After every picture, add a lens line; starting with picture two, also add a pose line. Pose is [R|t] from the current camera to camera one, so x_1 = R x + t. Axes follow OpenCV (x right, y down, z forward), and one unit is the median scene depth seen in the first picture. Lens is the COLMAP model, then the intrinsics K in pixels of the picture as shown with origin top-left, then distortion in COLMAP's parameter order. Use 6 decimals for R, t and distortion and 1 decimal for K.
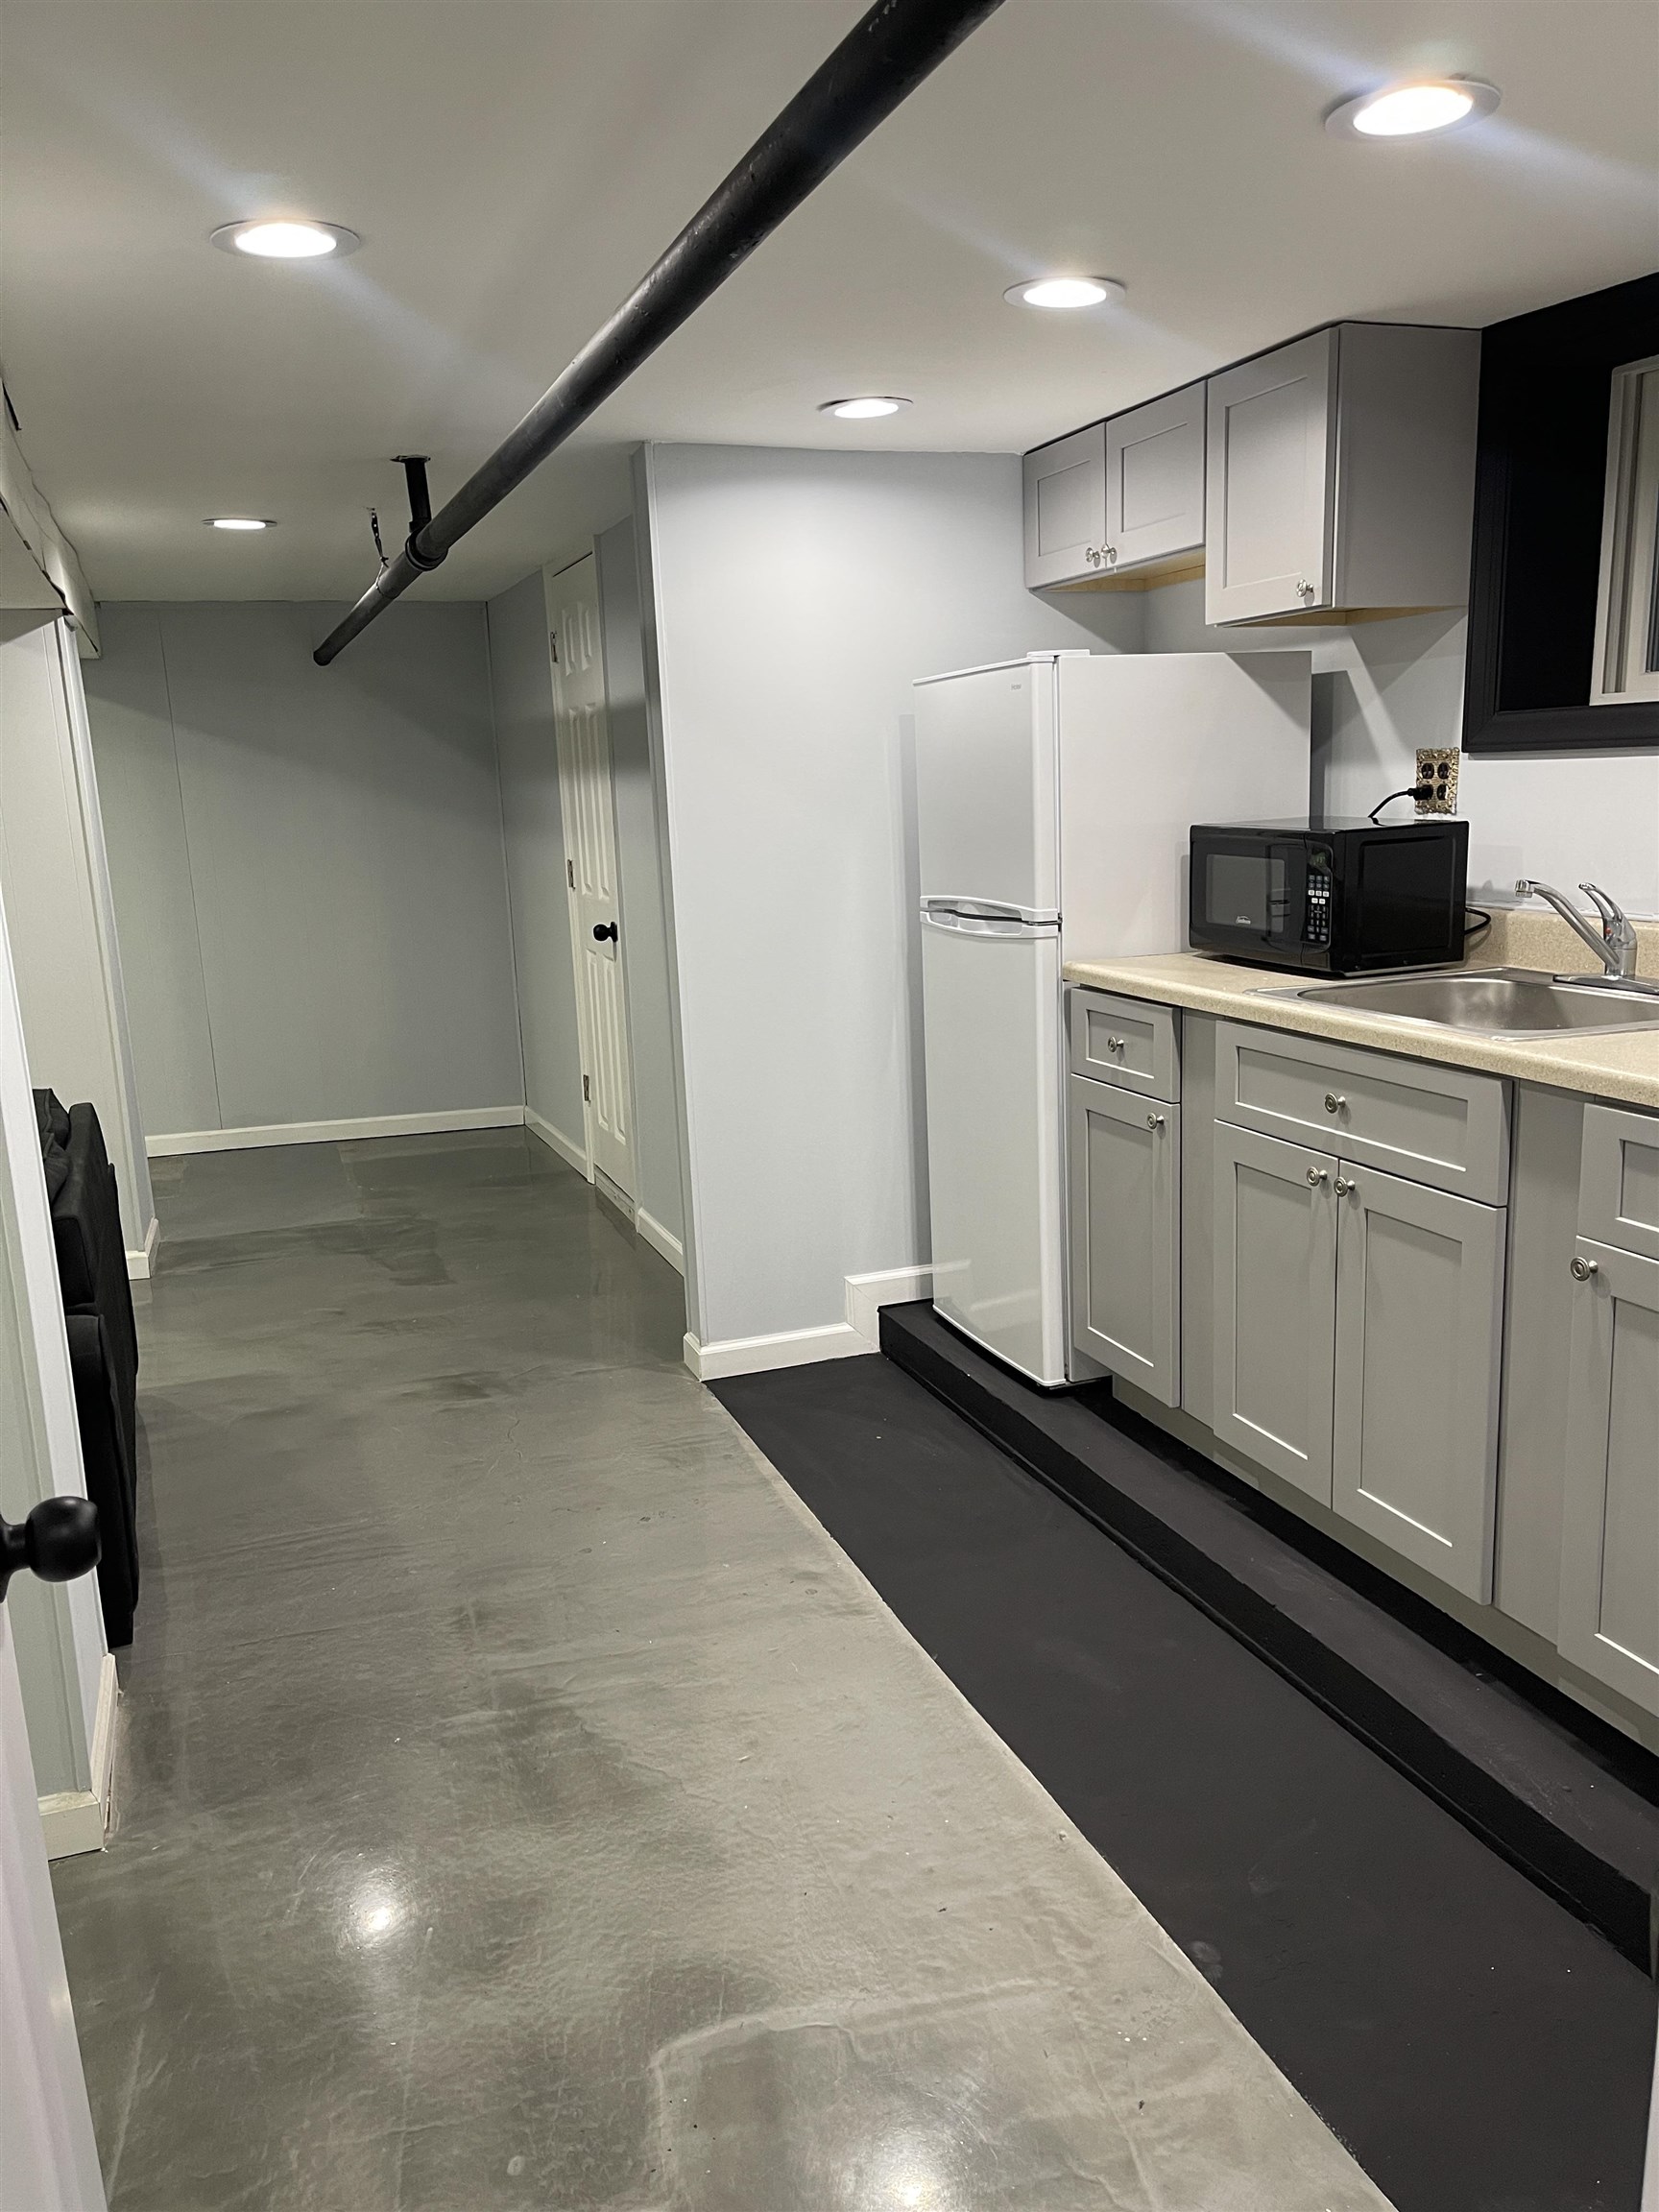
lens RADIAL K [[1660.1, 0, 829.5], [0, 1660.1, 1106.0], [0, 0, 1]] dist [0.061621, -0.000516]
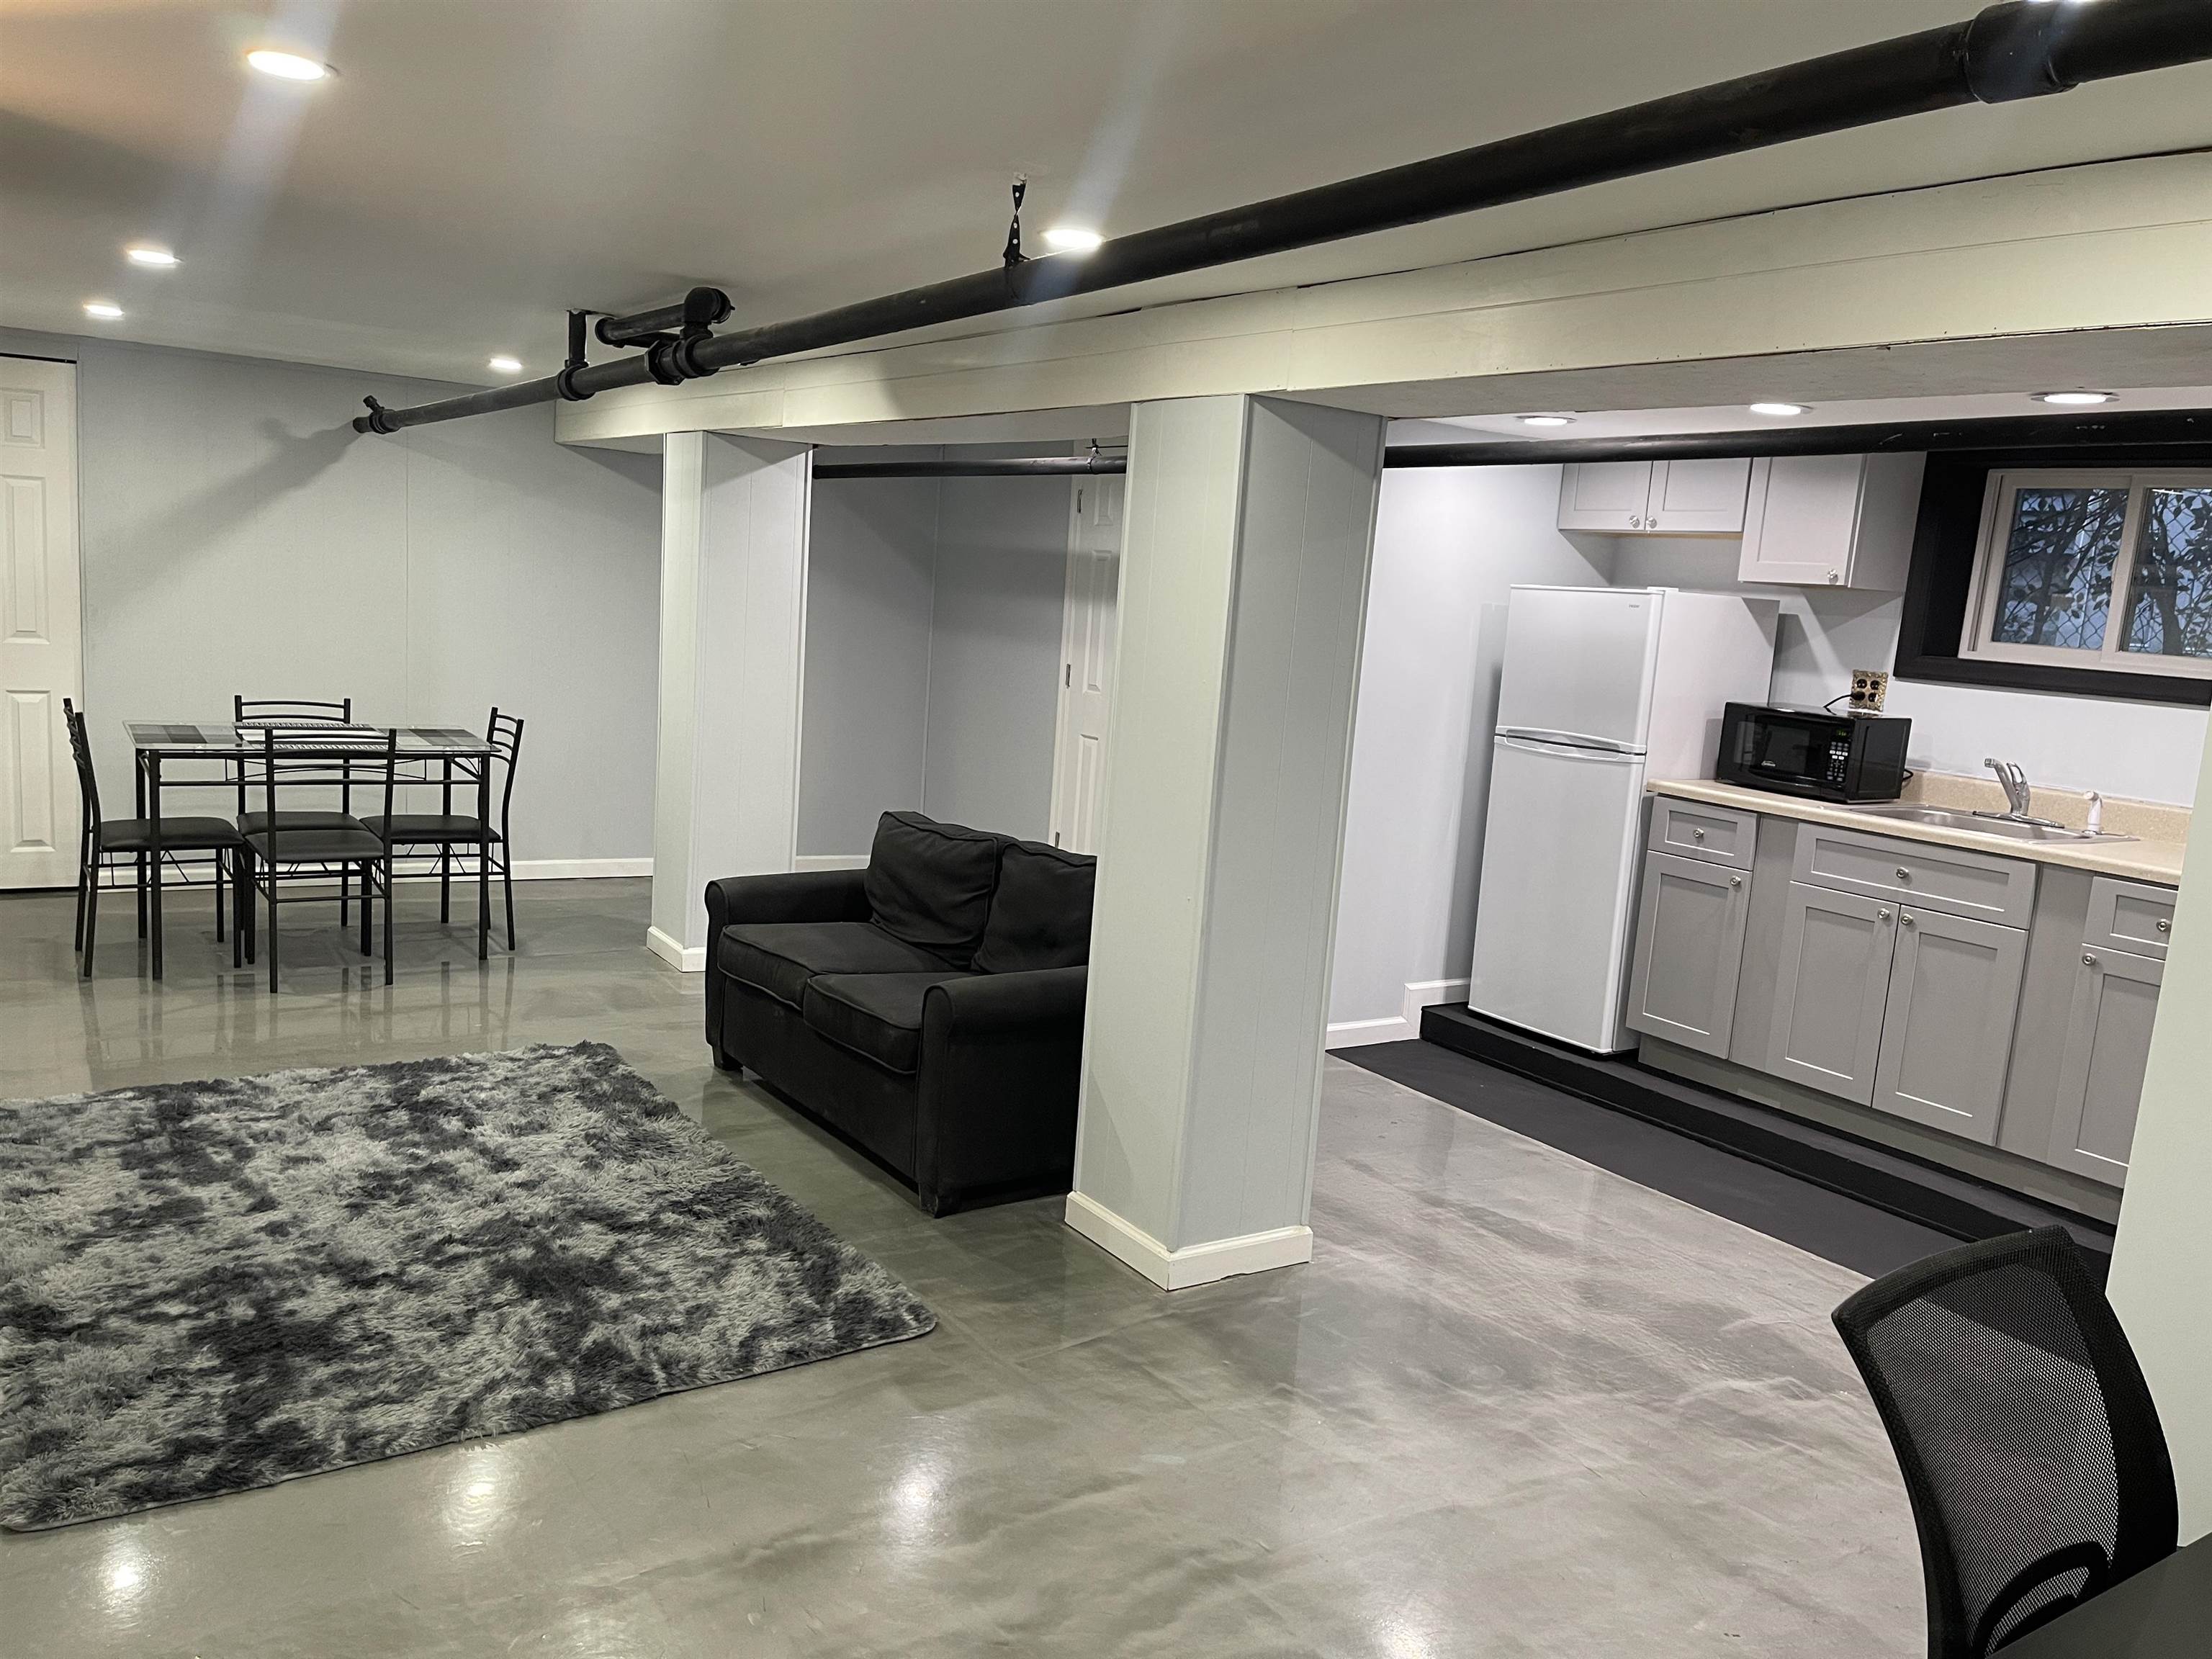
lens RADIAL K [[1652.7, 0, 1106.0], [0, 1652.7, 829.5], [0, 0, 1]] dist [0.007323, 0.002921]
pose [[0.970498, 0.069352, 0.230920, -0.724817], [-0.059682, 0.997033, -0.048610, 0.068454], [-0.233606, 0.033395, 0.971758, -0.411044]]
